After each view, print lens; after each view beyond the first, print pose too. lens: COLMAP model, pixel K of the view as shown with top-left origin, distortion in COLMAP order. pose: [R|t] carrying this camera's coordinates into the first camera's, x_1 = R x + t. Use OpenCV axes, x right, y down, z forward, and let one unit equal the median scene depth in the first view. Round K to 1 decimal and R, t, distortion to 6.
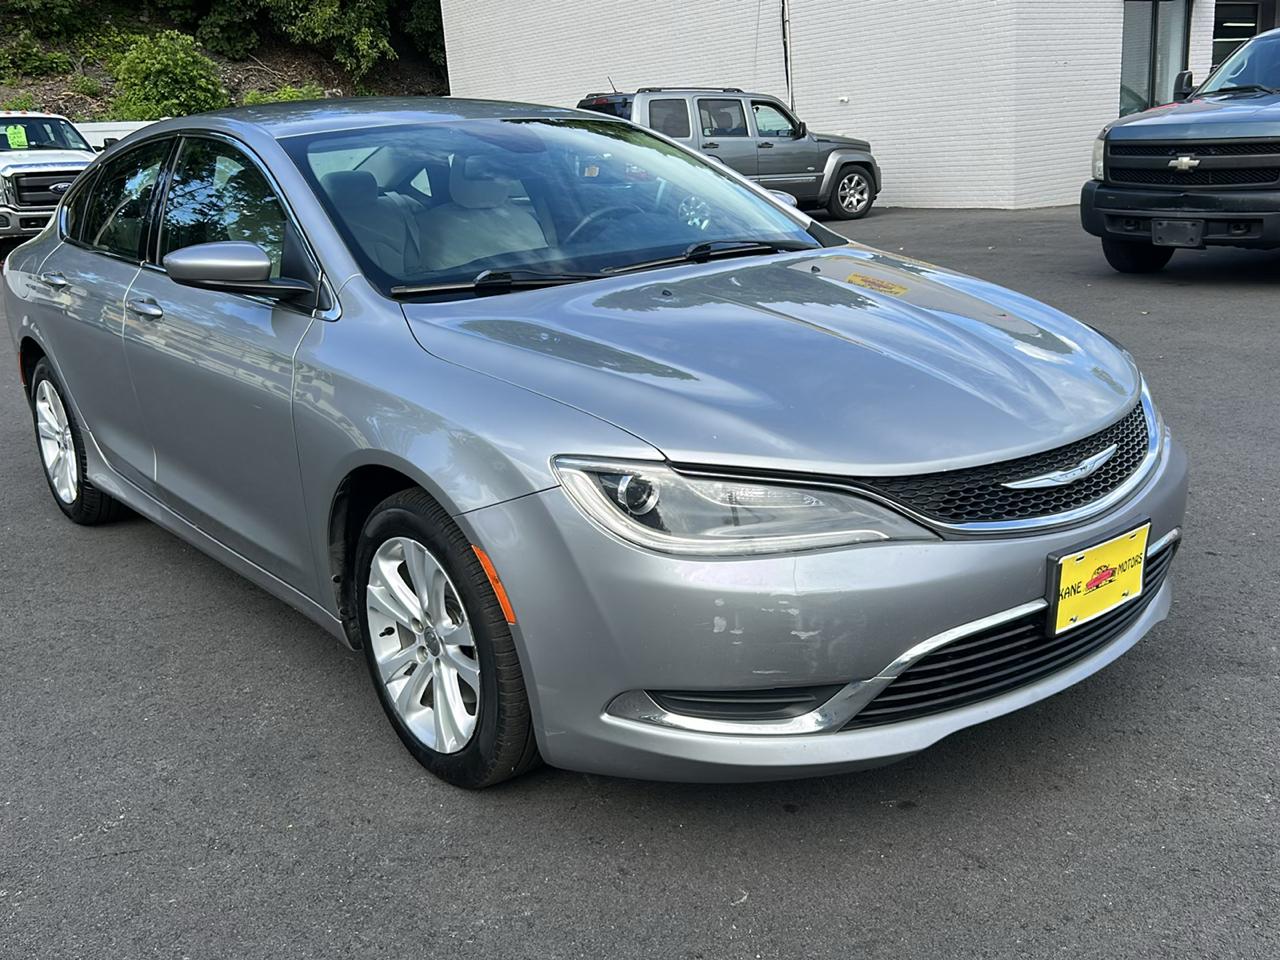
lens RADIAL K [[1252.6, 0, 641.6], [0, 1252.6, 482.2], [0, 0, 1]] dist [0.025401, 0.000000]
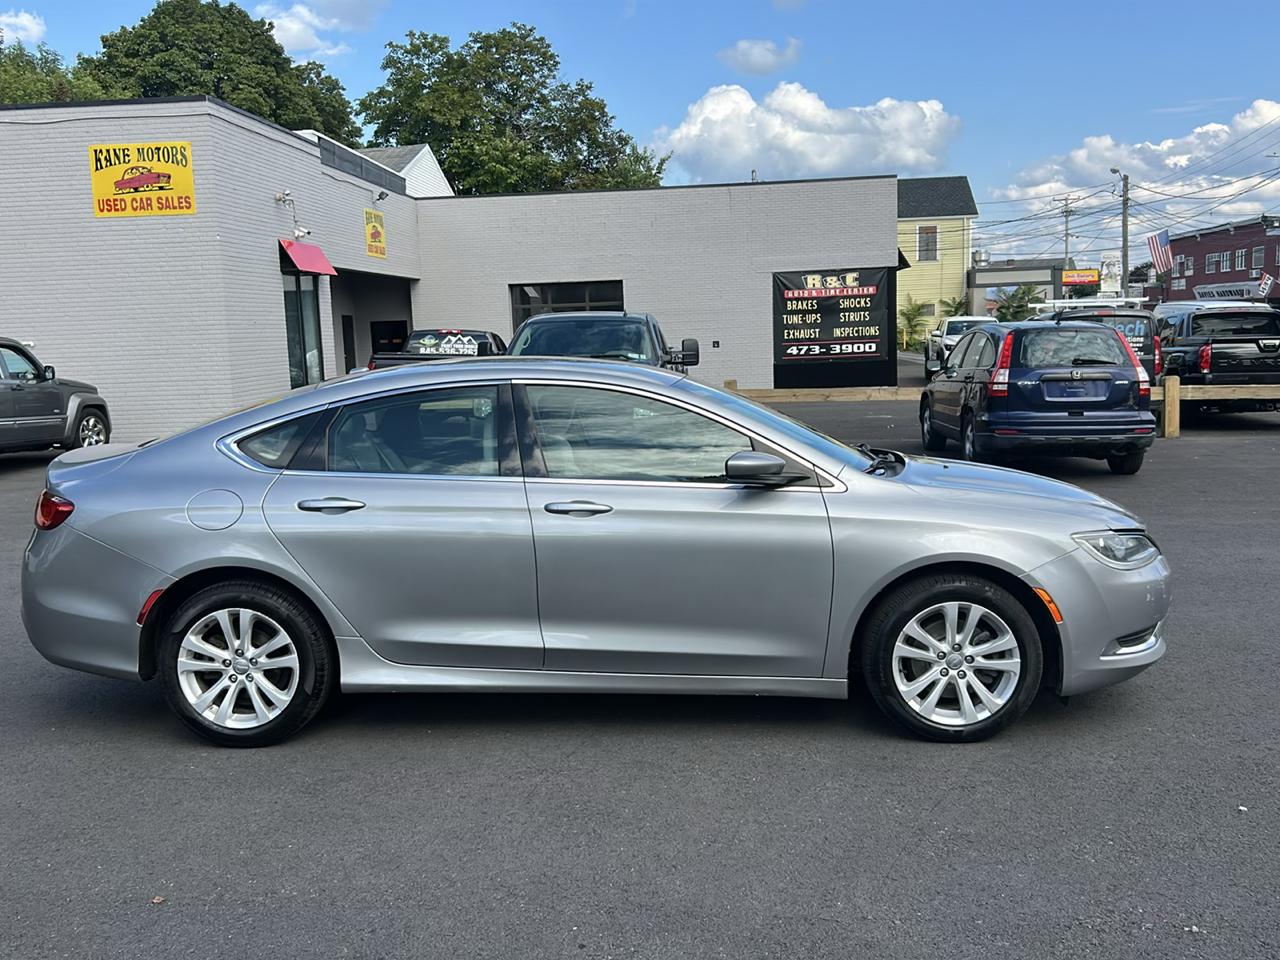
lens RADIAL K [[1252.6, 0, 642.5], [0, 1252.6, 484.4], [0, 0, 1]] dist [0.025401, 0.000000]
pose [[0.665347, -0.047667, 0.745011, -1.721300], [0.186100, 0.977044, -0.103688, -0.015582], [-0.722966, 0.207635, 0.658944, 0.099142]]
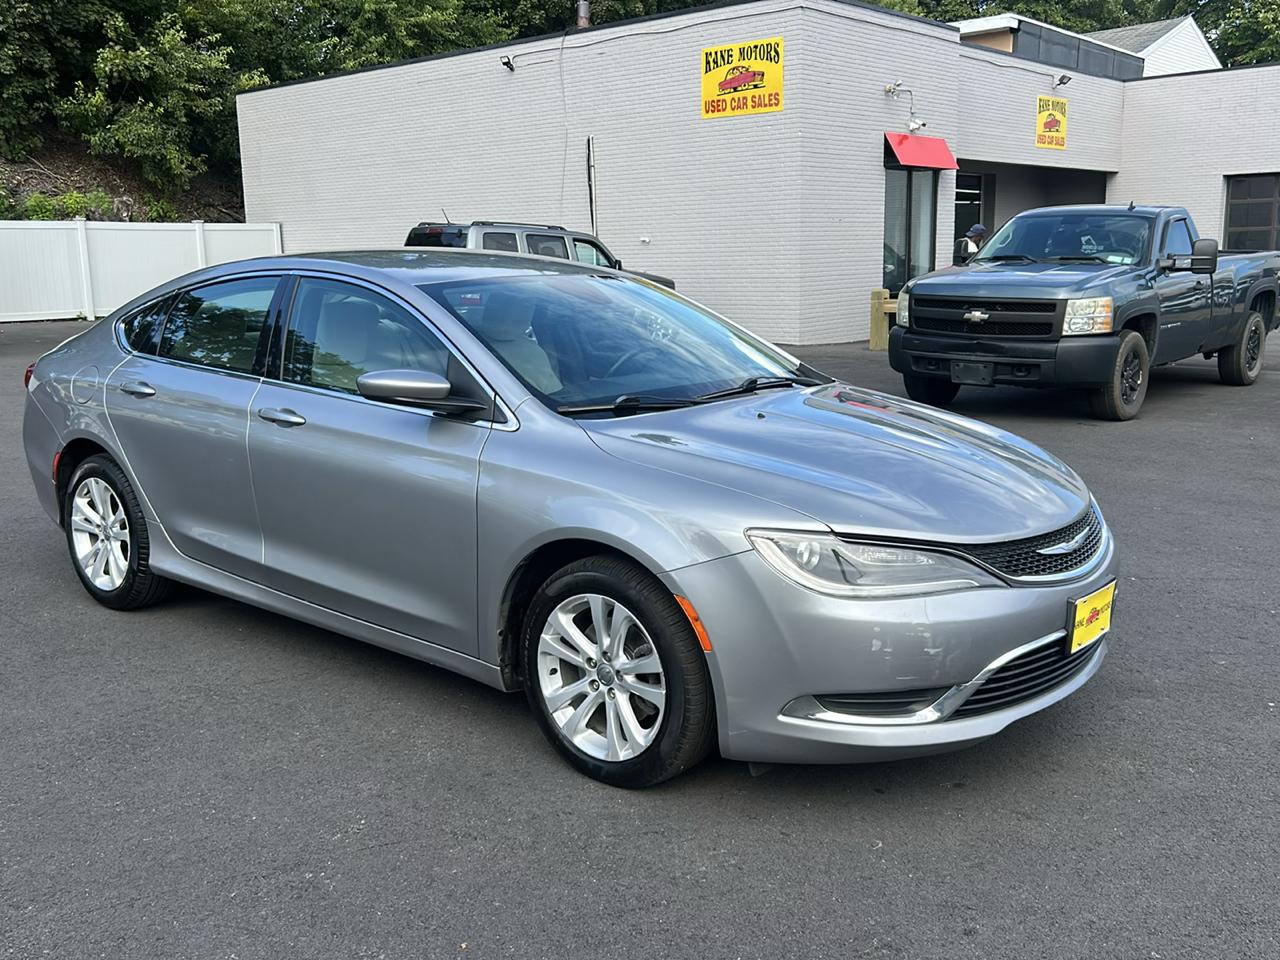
lens RADIAL K [[1252.6, 0, 638.5], [0, 1252.6, 481.4], [0, 0, 1]] dist [0.025401, 0.000000]
pose [[0.979546, 0.014604, 0.200692, -0.389242], [0.004180, 0.995671, -0.092851, 0.045905], [-0.201179, 0.091791, 0.975244, -0.293162]]
